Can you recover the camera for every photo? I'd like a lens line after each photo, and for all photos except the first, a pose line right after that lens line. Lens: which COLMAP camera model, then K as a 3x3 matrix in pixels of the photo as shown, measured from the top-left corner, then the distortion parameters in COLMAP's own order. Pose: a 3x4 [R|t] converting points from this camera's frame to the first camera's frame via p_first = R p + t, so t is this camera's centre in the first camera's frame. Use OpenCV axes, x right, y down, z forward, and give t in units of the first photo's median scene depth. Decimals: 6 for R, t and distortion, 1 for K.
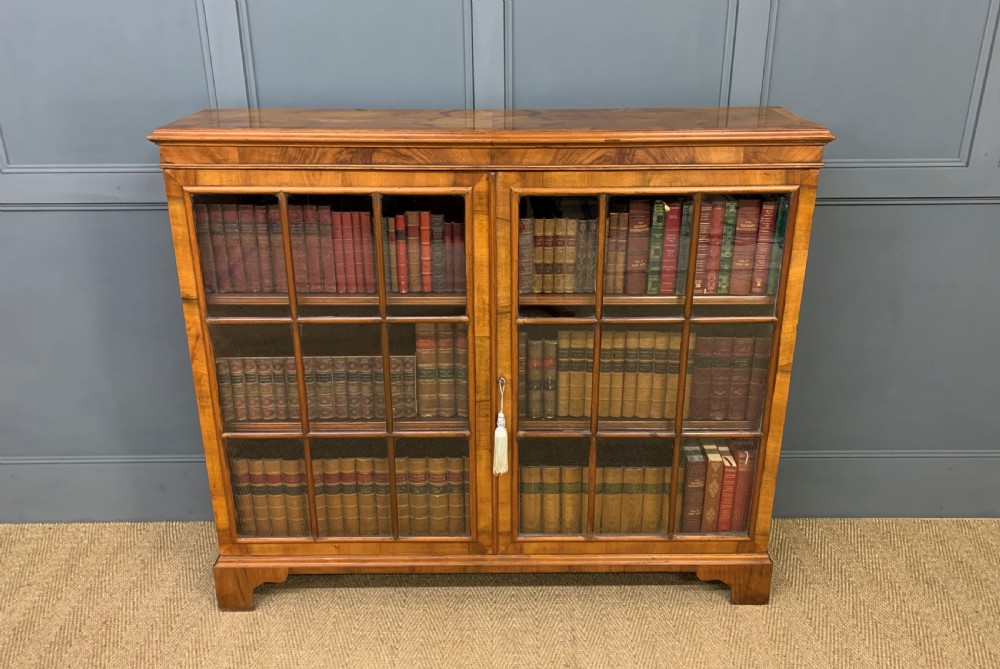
lens RADIAL K [[790.7, 0, 514.8], [0, 790.7, 318.8], [0, 0, 1]] dist [0.044708, -0.001847]
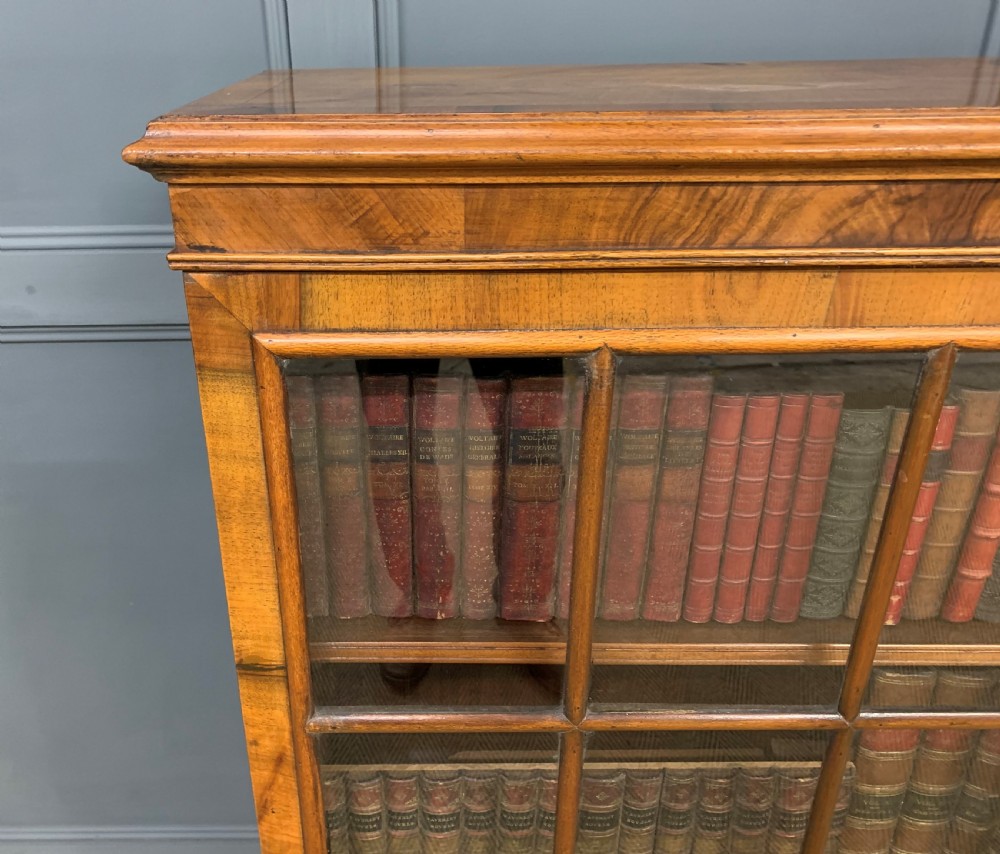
lens RADIAL K [[875.9, 0, 435.8], [0, 875.9, 428.0], [0, 0, 1]] dist [0.010564, 0.003644]
pose [[0.999469, -0.002967, -0.032435, -0.316888], [0.005860, 0.995973, 0.089462, -0.147875], [0.032039, -0.089604, 0.995462, 0.641204]]
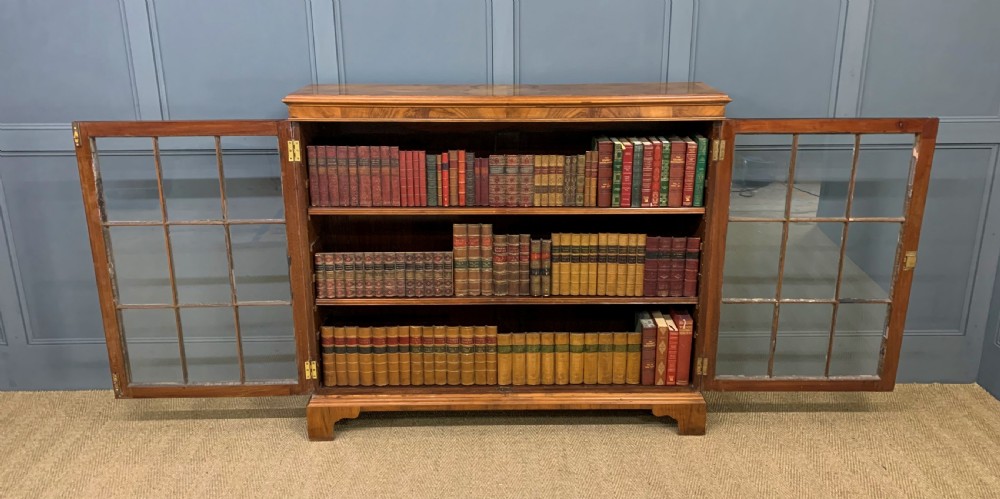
lens RADIAL K [[760.0, 0, 516.3], [0, 760.0, 237.3], [0, 0, 1]] dist [0.089051, -0.000293]
pose [[0.999960, -0.003285, 0.008262, -0.022448], [0.003926, 0.996875, -0.078894, 0.136576], [-0.007977, 0.078924, 0.996849, -0.404798]]
